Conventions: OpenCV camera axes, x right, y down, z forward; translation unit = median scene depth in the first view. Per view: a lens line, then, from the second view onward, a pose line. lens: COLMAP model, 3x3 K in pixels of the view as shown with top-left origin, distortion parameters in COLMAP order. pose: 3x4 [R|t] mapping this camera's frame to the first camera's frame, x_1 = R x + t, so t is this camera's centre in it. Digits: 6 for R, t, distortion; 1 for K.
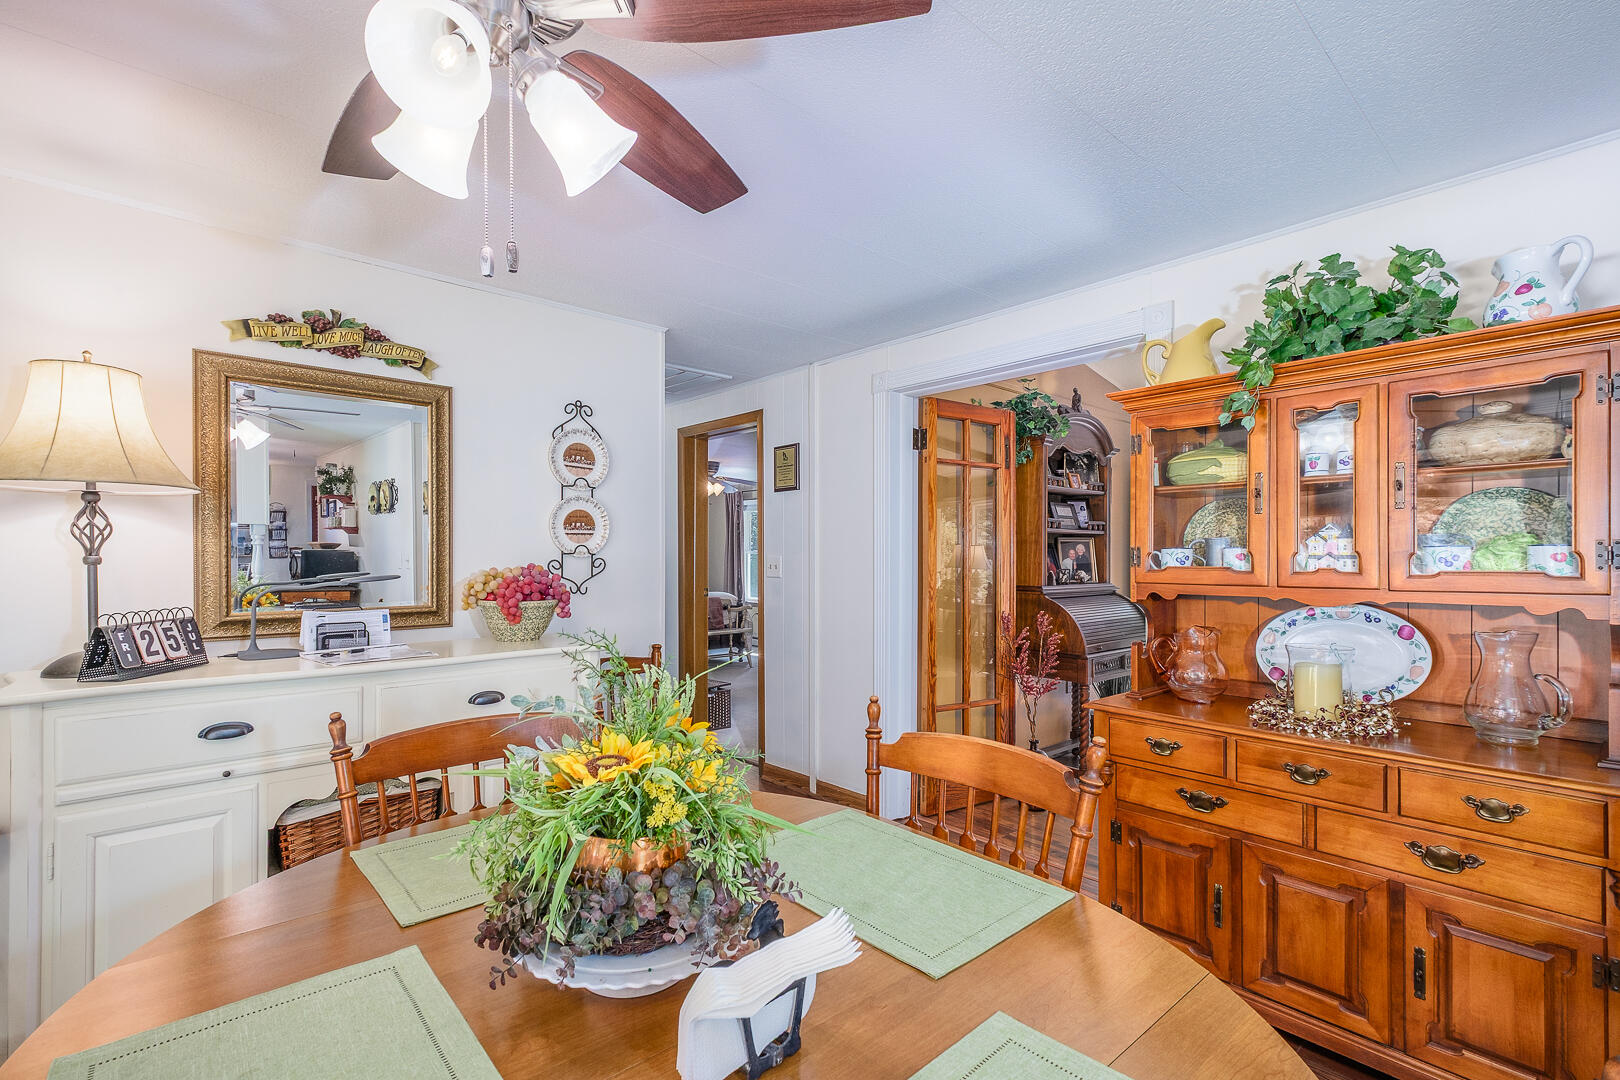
lens RADIAL K [[730.8, 0, 788.7], [0, 730.8, 557.8], [0, 0, 1]] dist [0.018493, -0.000264]
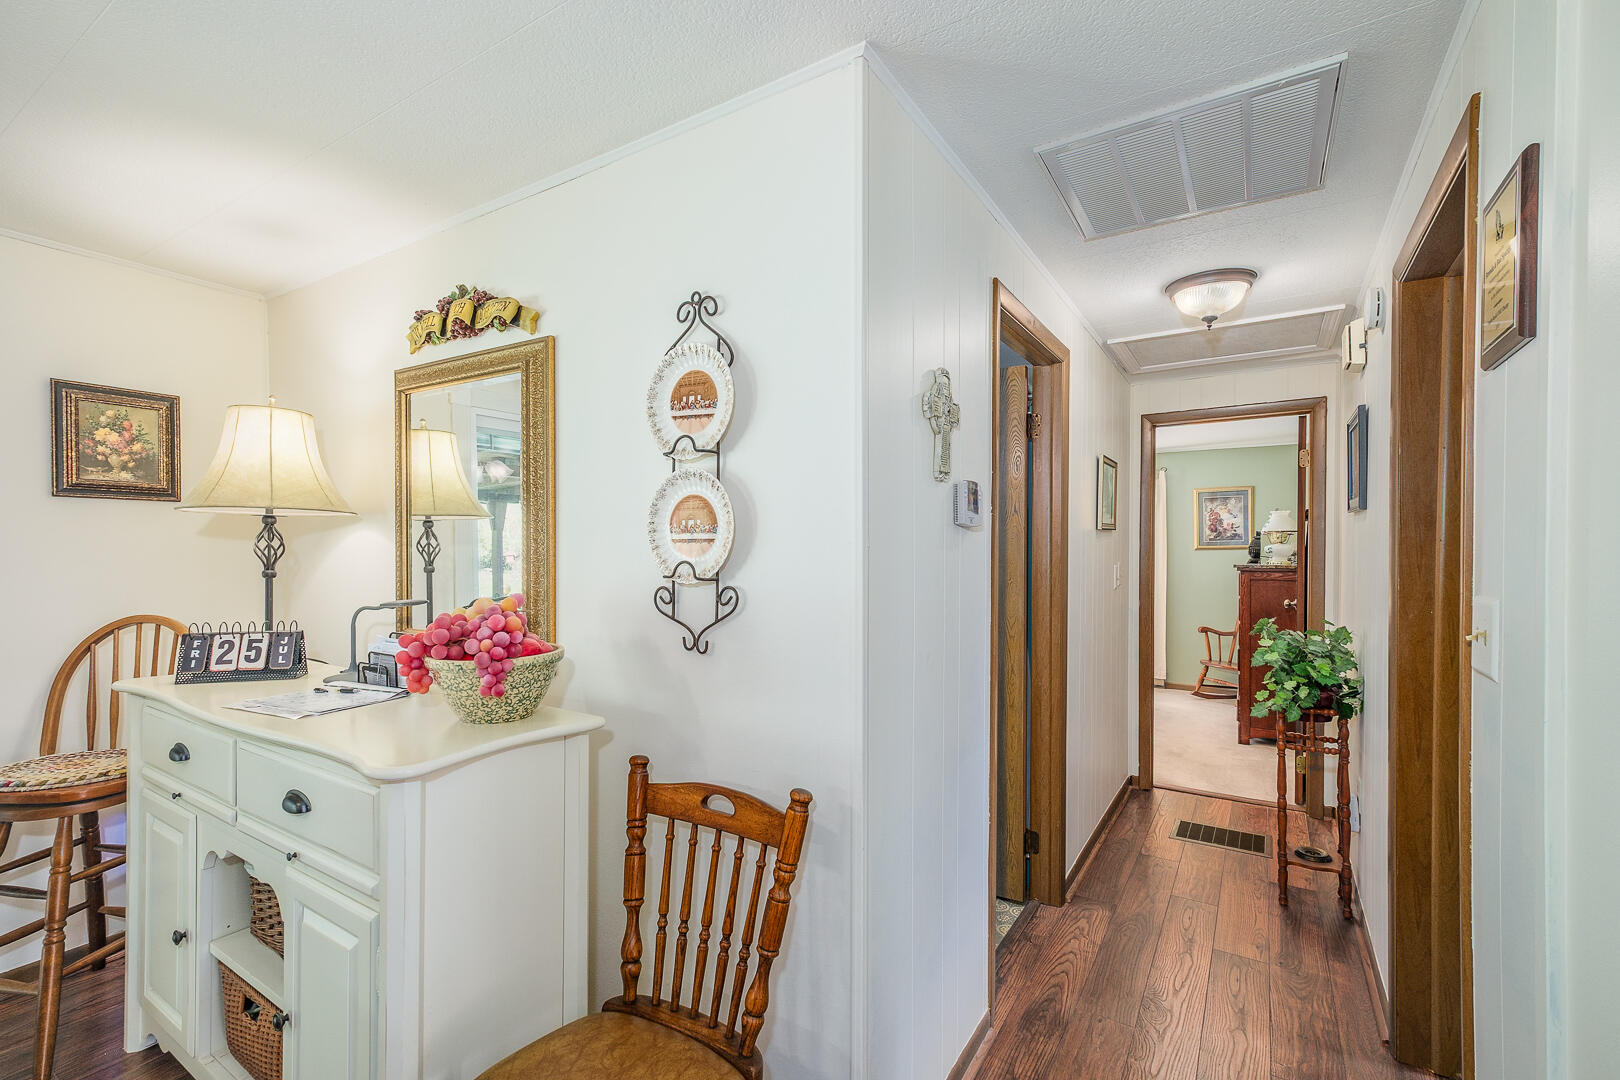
lens RADIAL K [[720.4, 0, 800.3], [0, 720.4, 547.4], [0, 0, 1]] dist [0.014236, 0.000088]
pose [[0.273379, 0.000179, -0.961906, 0.288541], [-0.008279, 0.999963, -0.002167, -0.031845], [0.961871, 0.008556, 0.273371, 1.100924]]
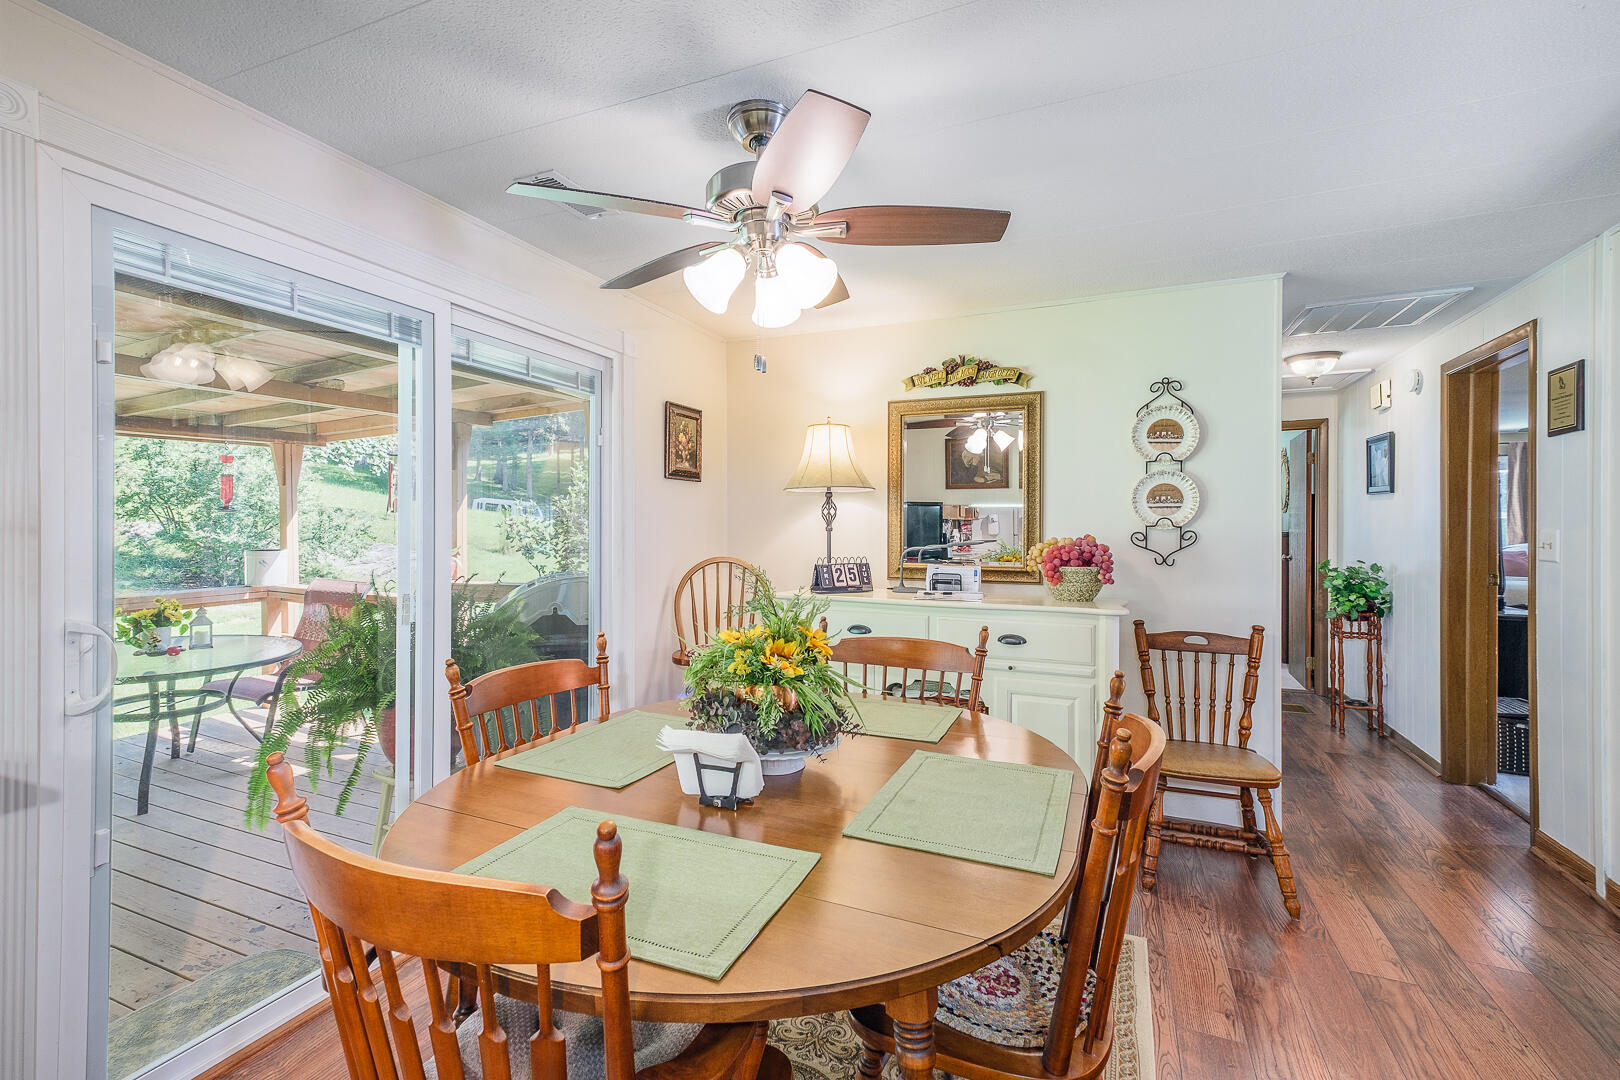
lens RADIAL K [[716.6, 0, 804.6], [0, 716.6, 528.8], [0, 0, 1]] dist [0.015954, -0.000121]
pose [[0.428324, 0.003187, -0.903620, 0.486151], [-0.007951, 0.999968, -0.000242, 0.002553], [0.903590, 0.007288, 0.428336, 0.129334]]
